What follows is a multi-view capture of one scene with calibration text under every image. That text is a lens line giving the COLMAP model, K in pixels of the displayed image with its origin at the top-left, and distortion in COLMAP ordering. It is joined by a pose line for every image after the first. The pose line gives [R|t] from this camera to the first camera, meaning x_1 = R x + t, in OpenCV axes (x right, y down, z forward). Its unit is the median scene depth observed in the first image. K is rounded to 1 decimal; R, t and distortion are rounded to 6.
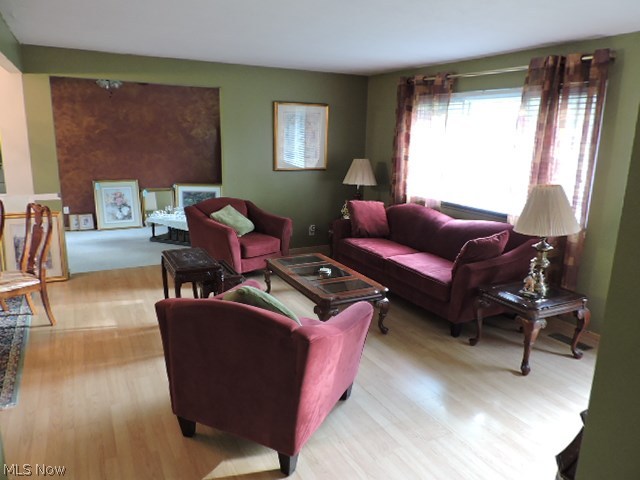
lens RADIAL K [[464.2, 0, 320.0], [0, 464.2, 240.0], [0, 0, 1]] dist [0.000064, -0.001727]
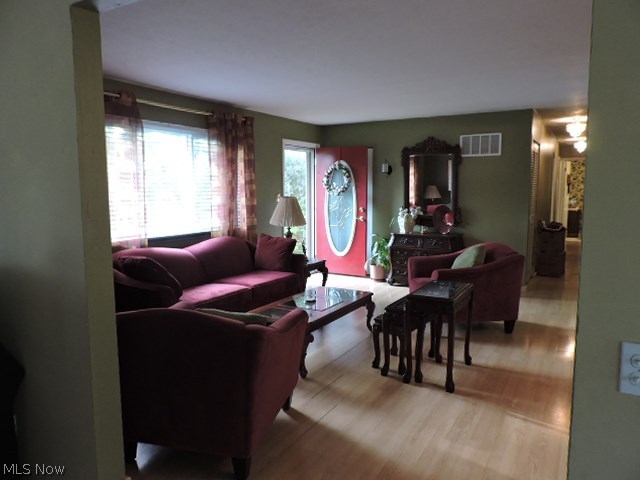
lens RADIAL K [[464.2, 0, 320.0], [0, 464.2, 240.0], [0, 0, 1]] dist [0.000064, -0.001727]
pose [[-0.536575, -0.116688, 0.835746, -0.862678], [0.177530, 0.952618, 0.246985, -0.313791], [-0.824967, 0.280896, -0.490435, 1.526669]]
